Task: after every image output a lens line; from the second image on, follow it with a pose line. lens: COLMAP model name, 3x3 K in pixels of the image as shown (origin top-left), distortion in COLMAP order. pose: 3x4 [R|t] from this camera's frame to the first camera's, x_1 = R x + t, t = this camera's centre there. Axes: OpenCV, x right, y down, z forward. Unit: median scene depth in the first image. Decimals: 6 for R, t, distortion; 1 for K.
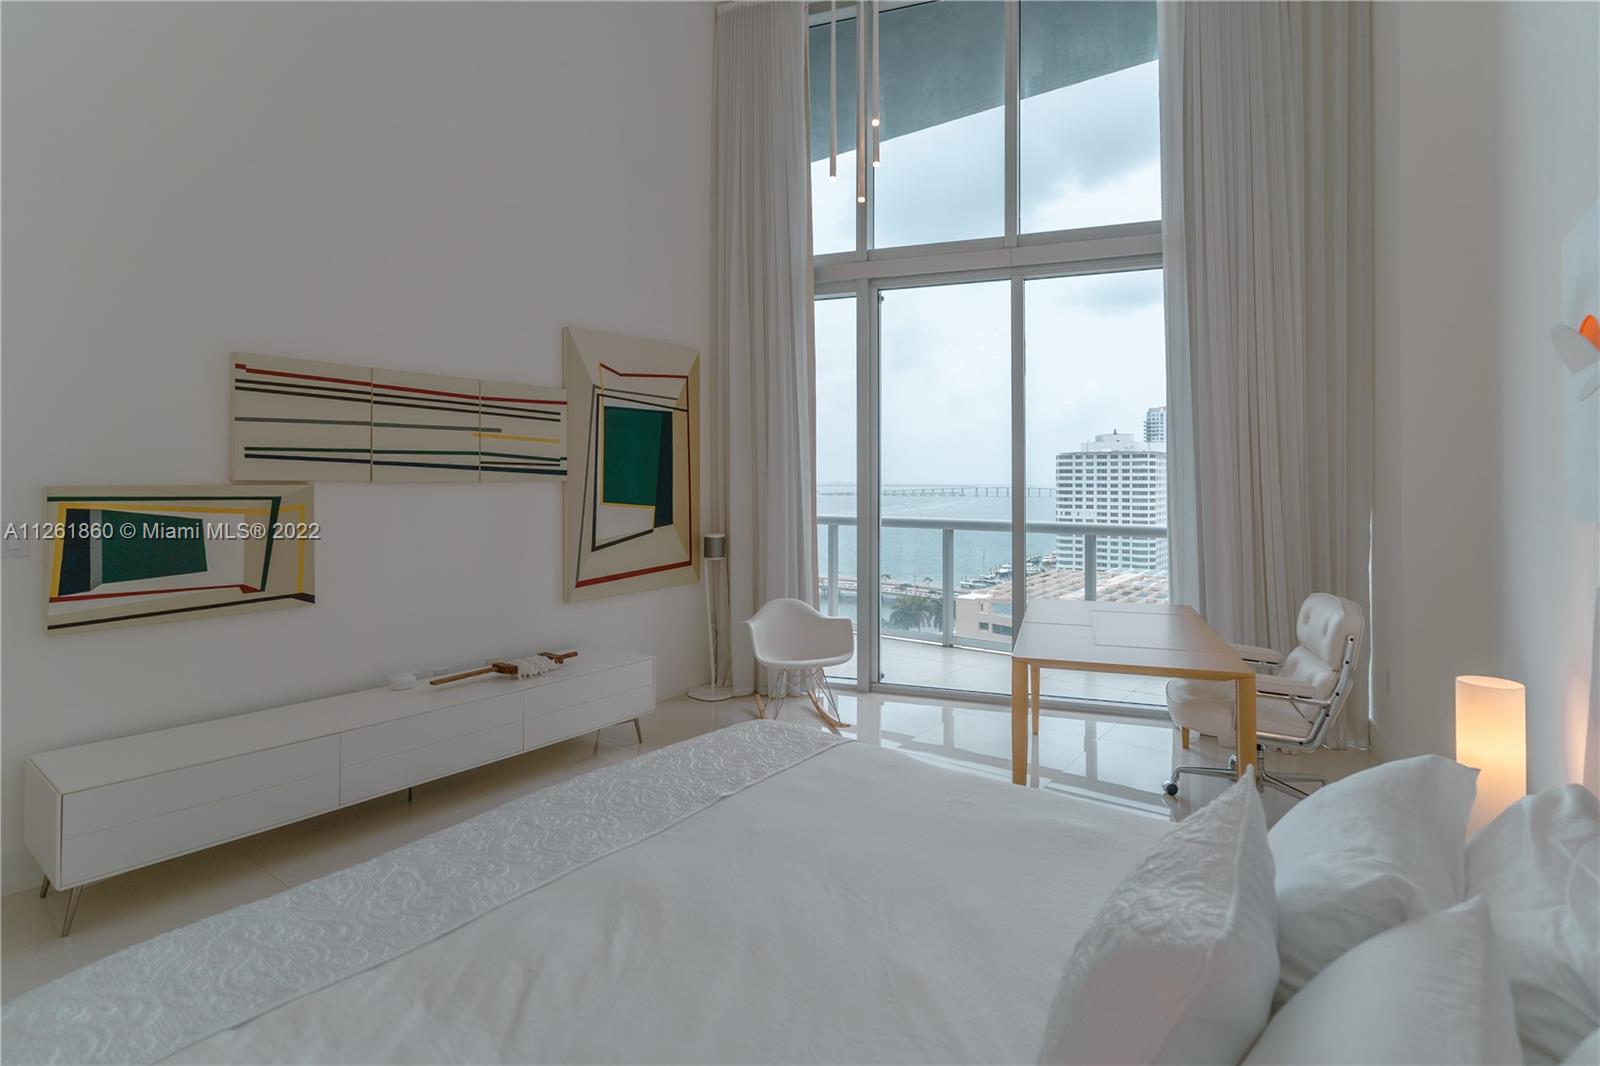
lens RADIAL K [[772.4, 0, 827.1], [0, 772.4, 486.7], [0, 0, 1]] dist [0.000682, -0.000293]
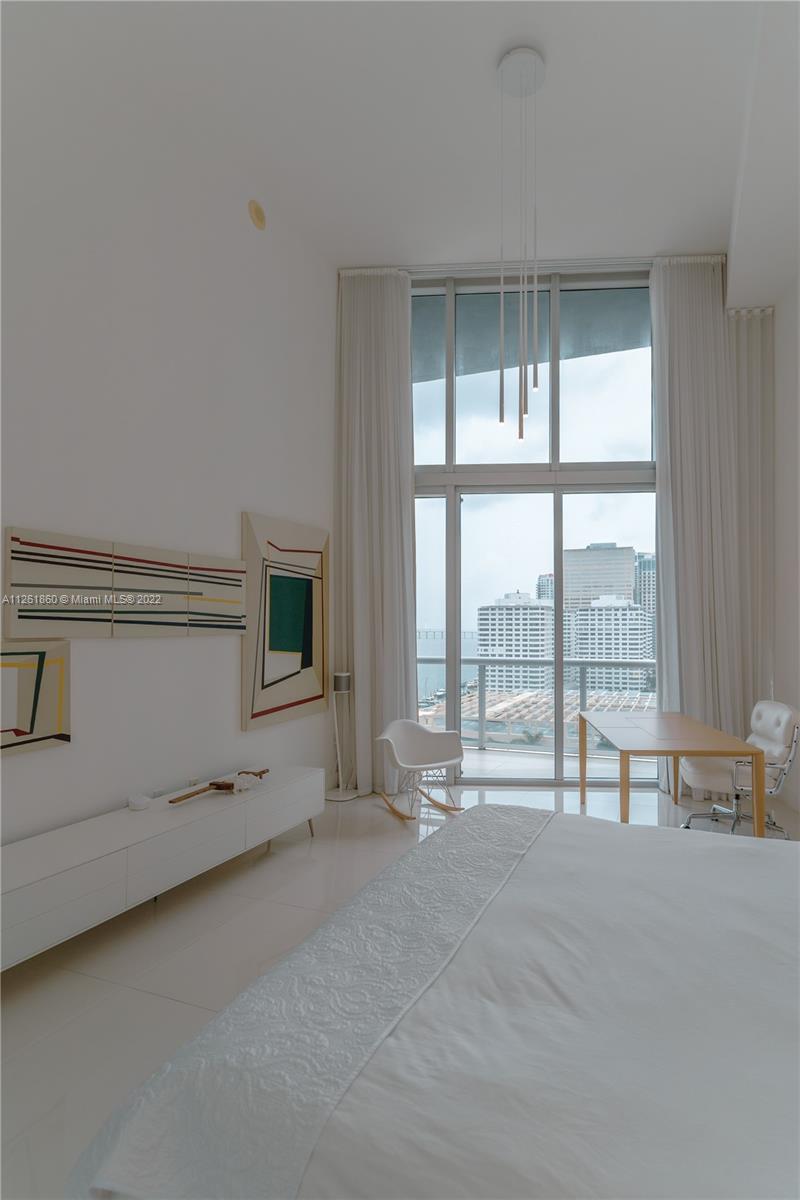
lens RADIAL K [[616.2, 0, 400.3], [0, 616.2, 625.1], [0, 0, 1]] dist [0.002811, 0.000290]
pose [[0.960961, -0.003861, 0.276658, -0.360190], [0.005250, 0.999977, -0.004279, -0.015945], [-0.276635, 0.005565, 0.960959, -0.032258]]
